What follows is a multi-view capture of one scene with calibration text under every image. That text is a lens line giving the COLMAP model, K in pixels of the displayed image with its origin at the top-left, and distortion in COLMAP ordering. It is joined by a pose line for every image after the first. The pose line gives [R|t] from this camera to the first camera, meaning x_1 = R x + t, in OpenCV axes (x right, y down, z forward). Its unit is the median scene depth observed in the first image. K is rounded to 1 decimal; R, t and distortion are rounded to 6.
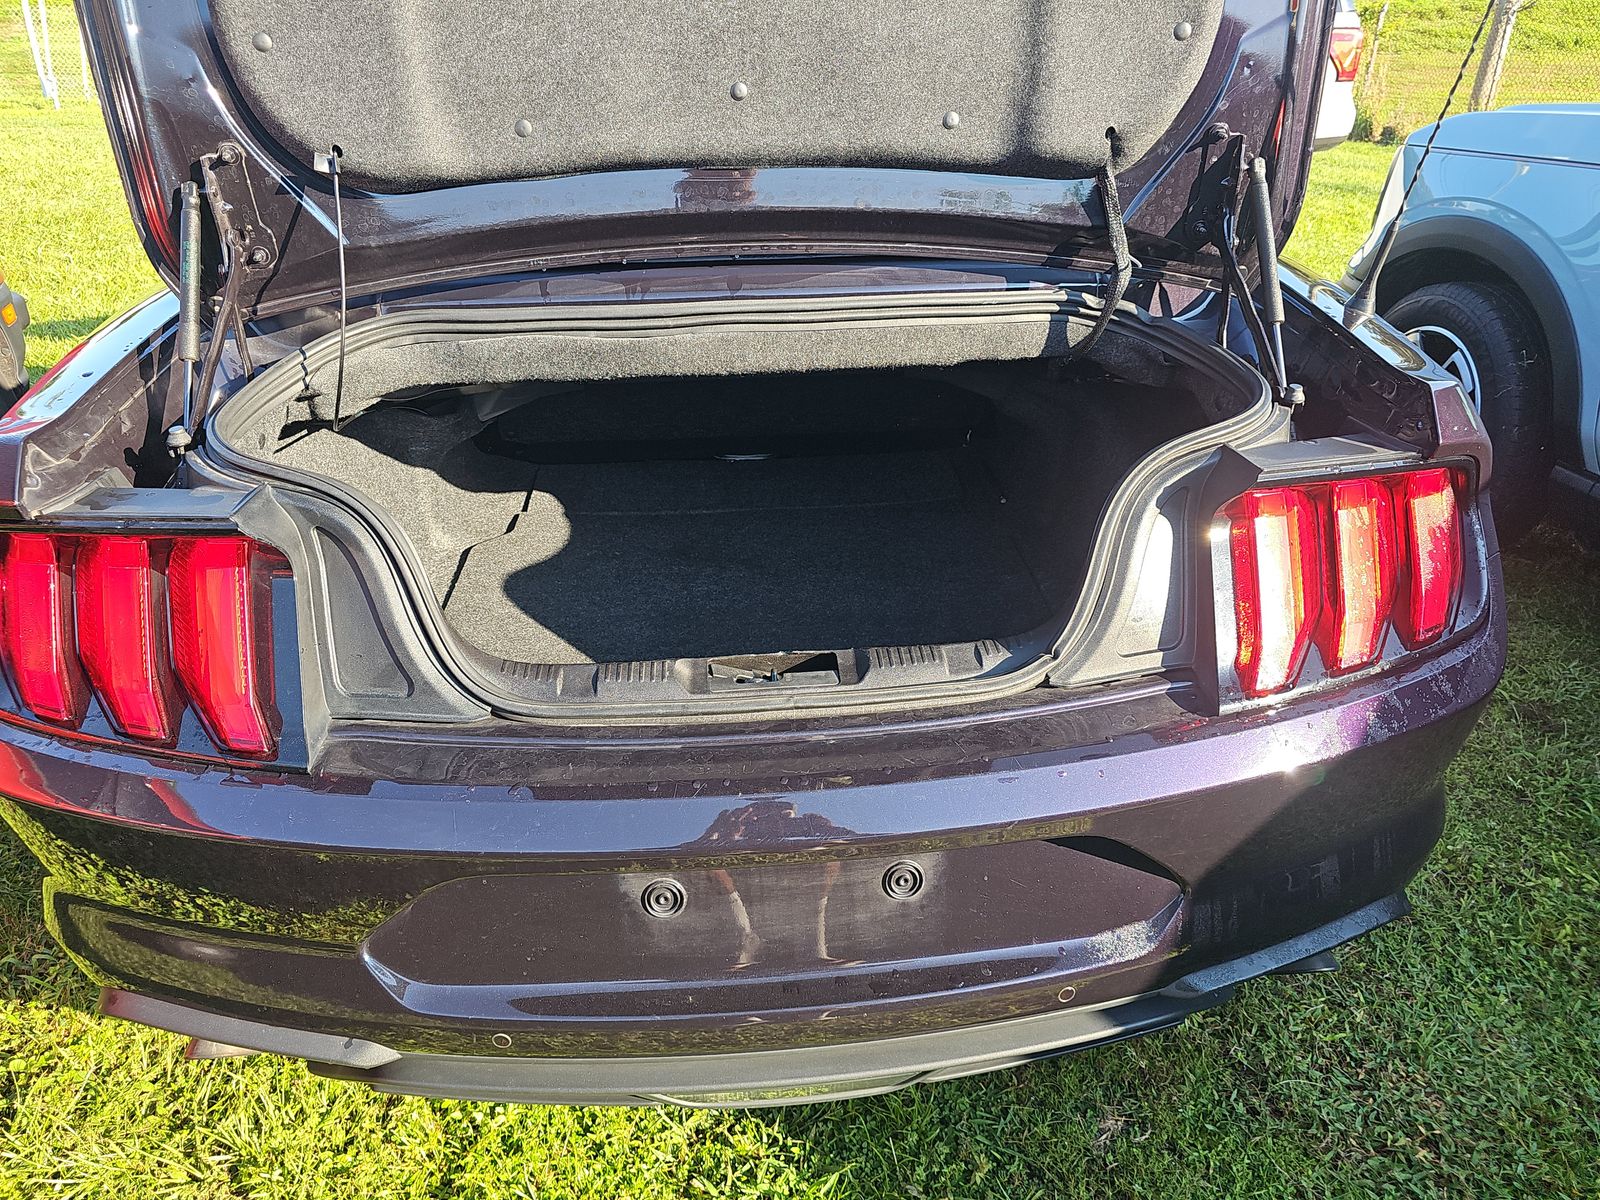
lens RADIAL K [[1071.6, 0, 801.9], [0, 1071.6, 593.0], [0, 0, 1]] dist [0.018717, -0.013879]
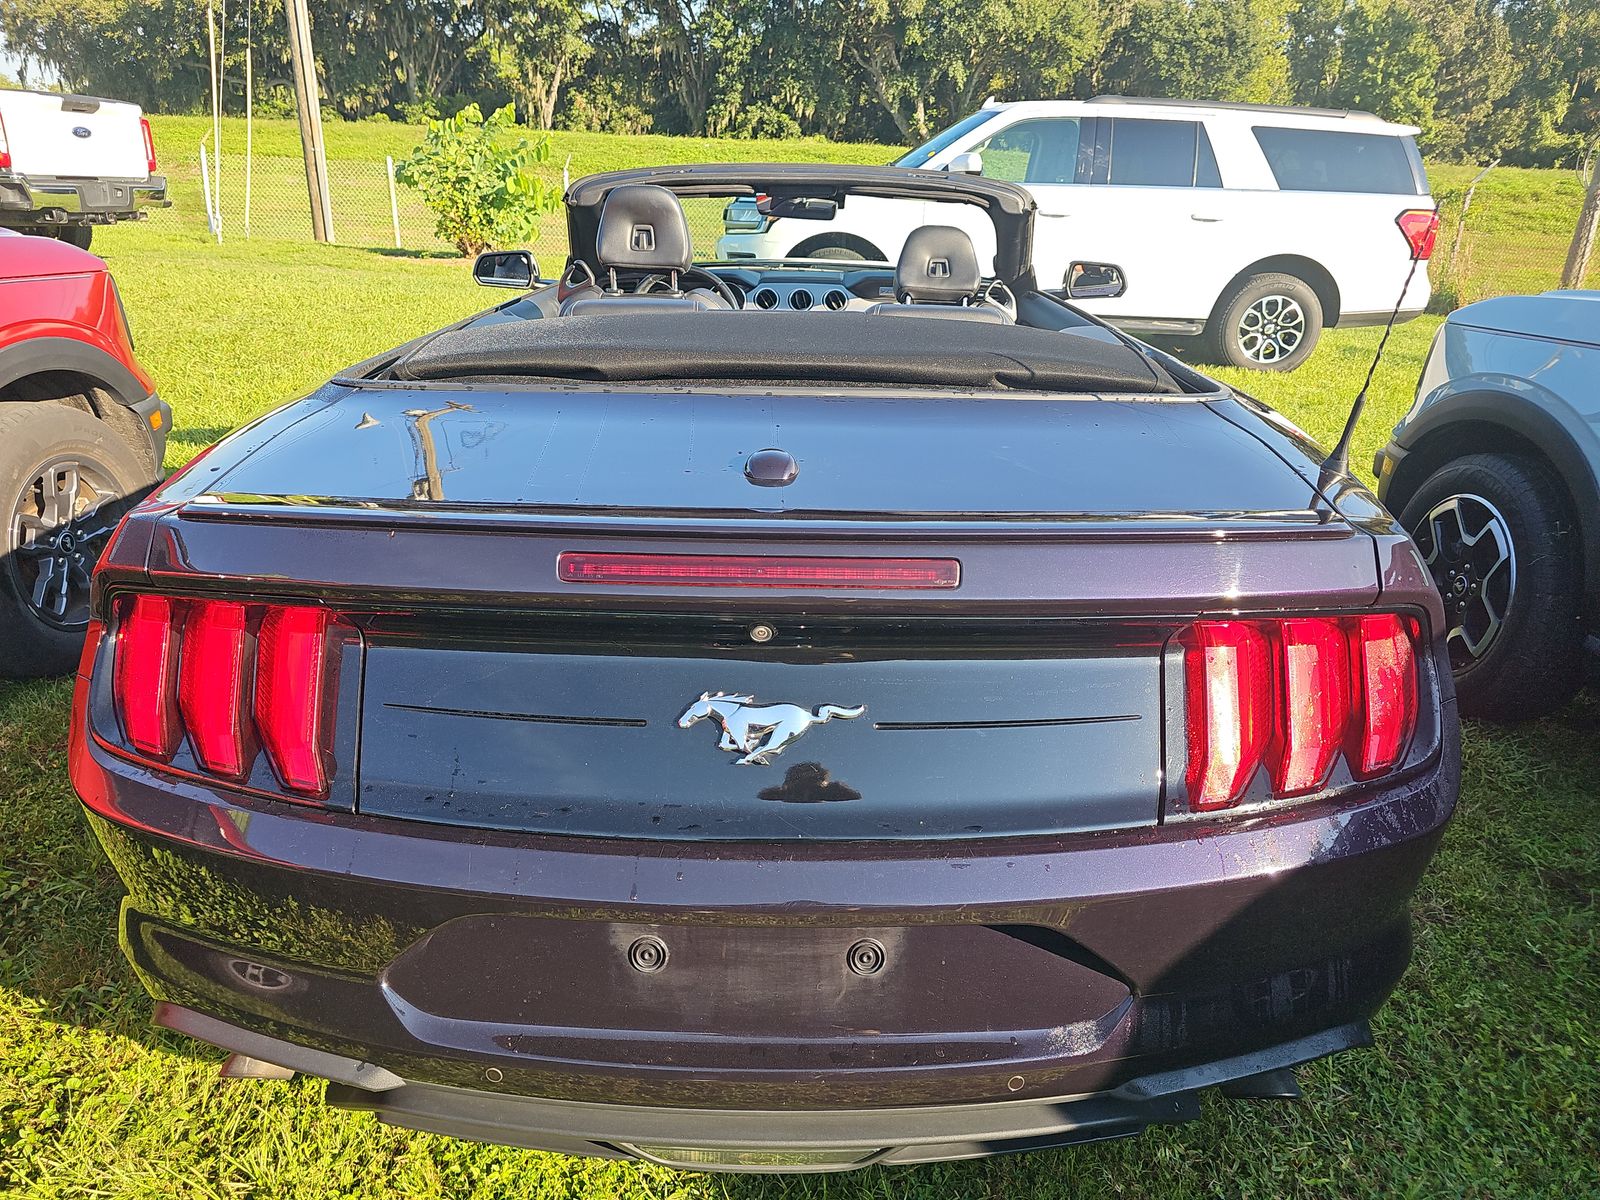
lens RADIAL K [[1071.6, 0, 793.7], [0, 1071.6, 605.0], [0, 0, 1]] dist [0.018717, -0.013879]
pose [[0.995033, 0.059352, -0.079911, 0.065567], [-0.068095, 0.991423, -0.111546, 0.029647], [0.072605, 0.116434, 0.990541, -0.097810]]
